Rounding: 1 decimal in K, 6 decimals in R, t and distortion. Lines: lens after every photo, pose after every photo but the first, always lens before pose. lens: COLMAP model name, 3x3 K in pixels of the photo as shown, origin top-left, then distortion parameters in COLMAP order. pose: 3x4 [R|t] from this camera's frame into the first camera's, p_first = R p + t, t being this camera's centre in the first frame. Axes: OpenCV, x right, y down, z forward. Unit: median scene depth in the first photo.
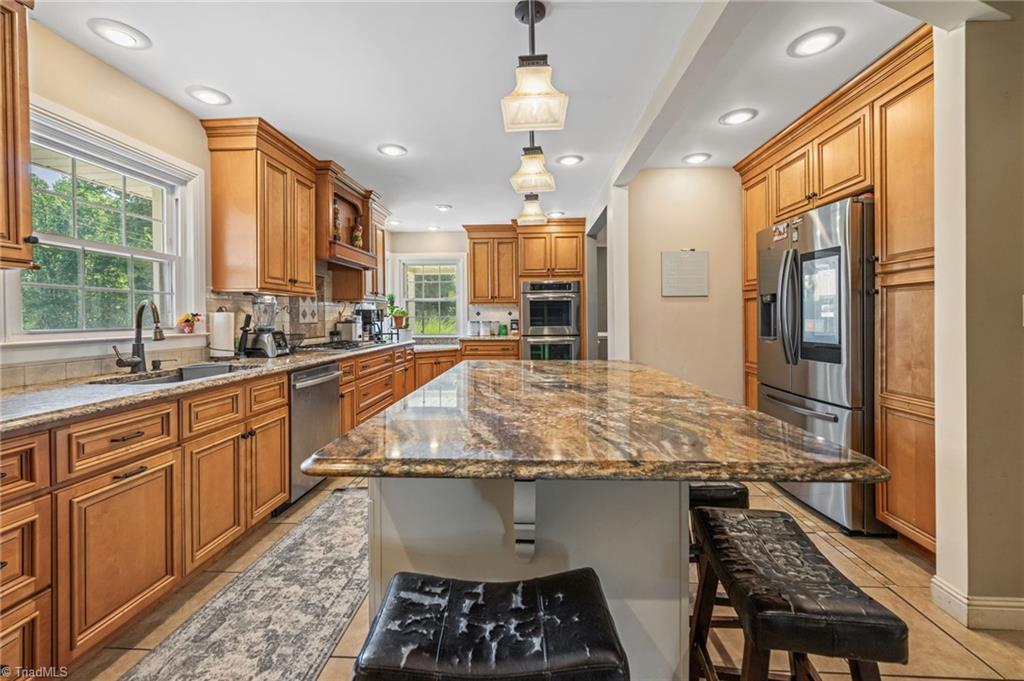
lens RADIAL K [[422.3, 0, 516.7], [0, 422.3, 320.7], [0, 0, 1]] dist [0.000125, -0.000256]
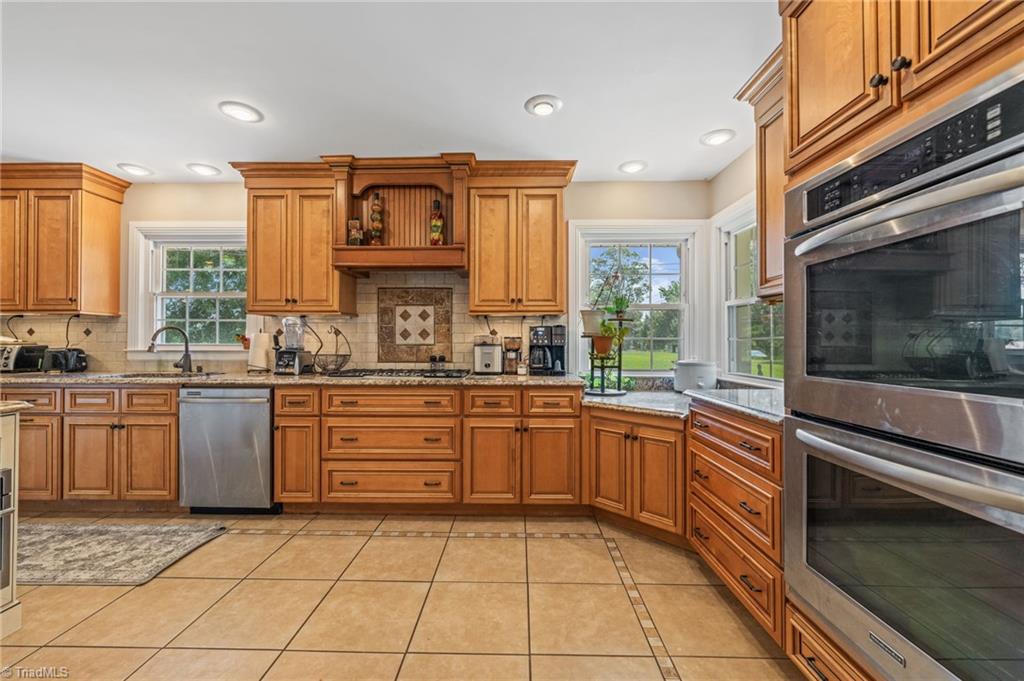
lens RADIAL K [[457.4, 0, 624.5], [0, 457.4, 338.3], [0, 0, 1]] dist [0.001704, 0.000262]
pose [[0.012410, 0.002577, -0.999920, 0.579480], [-0.010586, 0.999941, 0.002445, -0.017748], [0.999867, 0.010555, 0.012437, 1.848694]]
